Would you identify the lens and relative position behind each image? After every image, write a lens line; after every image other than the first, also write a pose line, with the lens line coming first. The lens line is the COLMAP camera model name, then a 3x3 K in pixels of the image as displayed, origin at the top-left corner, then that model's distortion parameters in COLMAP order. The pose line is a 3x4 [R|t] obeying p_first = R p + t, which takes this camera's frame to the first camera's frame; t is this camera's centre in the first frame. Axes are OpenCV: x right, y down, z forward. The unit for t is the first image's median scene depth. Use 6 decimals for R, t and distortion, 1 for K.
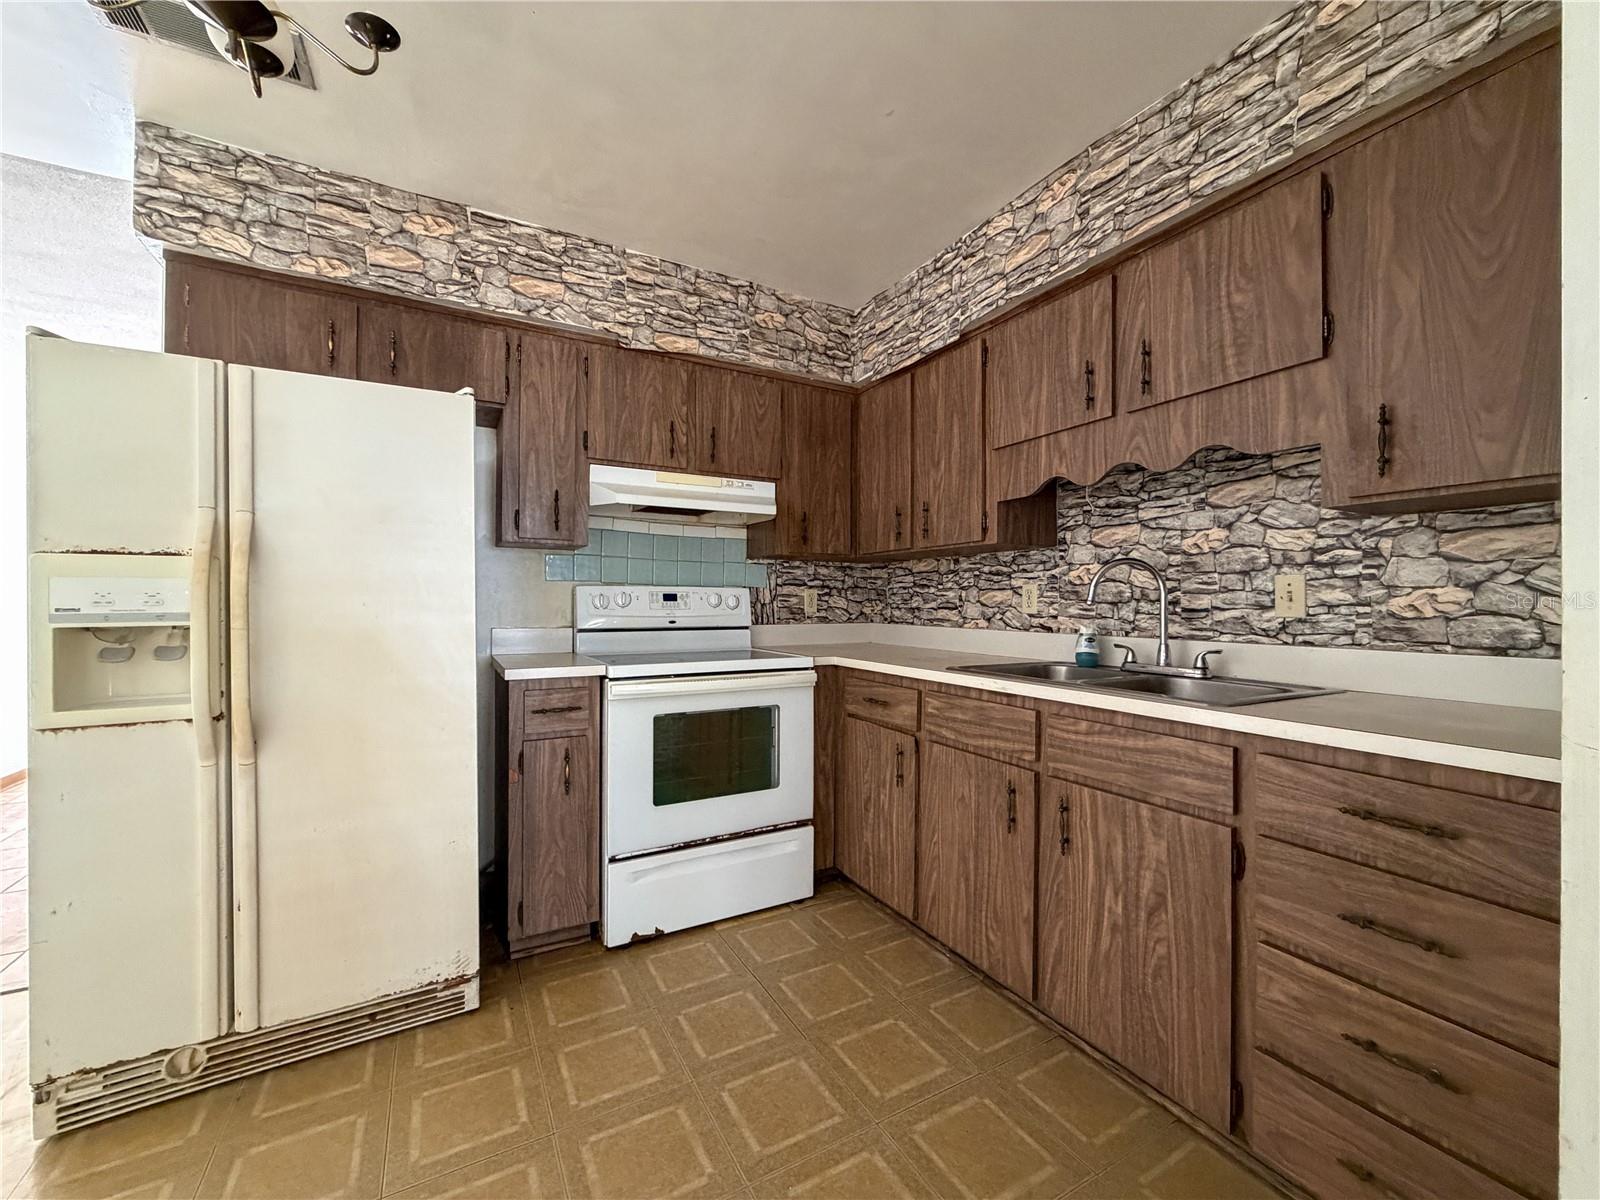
lens RADIAL K [[657.9, 0, 808.8], [0, 657.9, 604.4], [0, 0, 1]] dist [-0.000205, 0.000031]
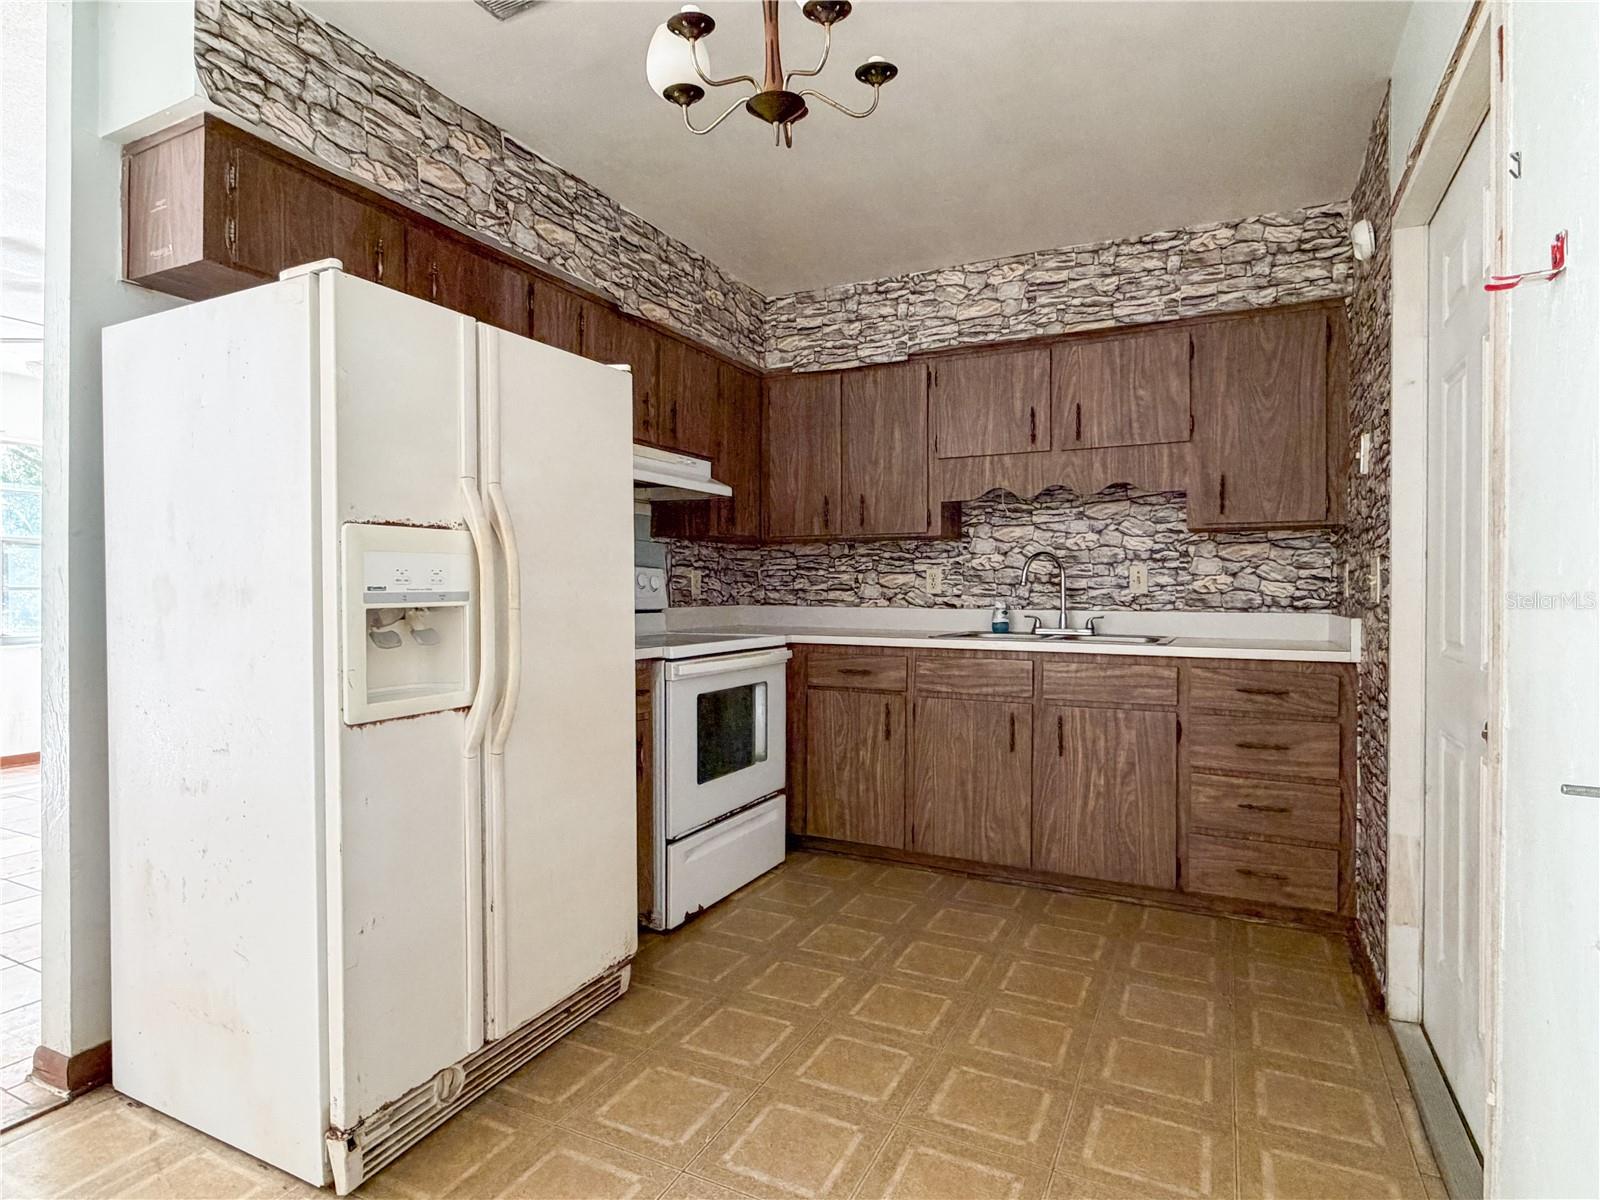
lens RADIAL K [[878.7, 0, 800.0], [0, 878.7, 600.0], [0, 0, 1]] dist [-0.002107, 0.001268]
pose [[0.819906, -0.008331, 0.572438, -0.944980], [0.001603, 0.999924, 0.012256, 0.007244], [-0.572497, -0.009131, 0.819856, -0.208764]]
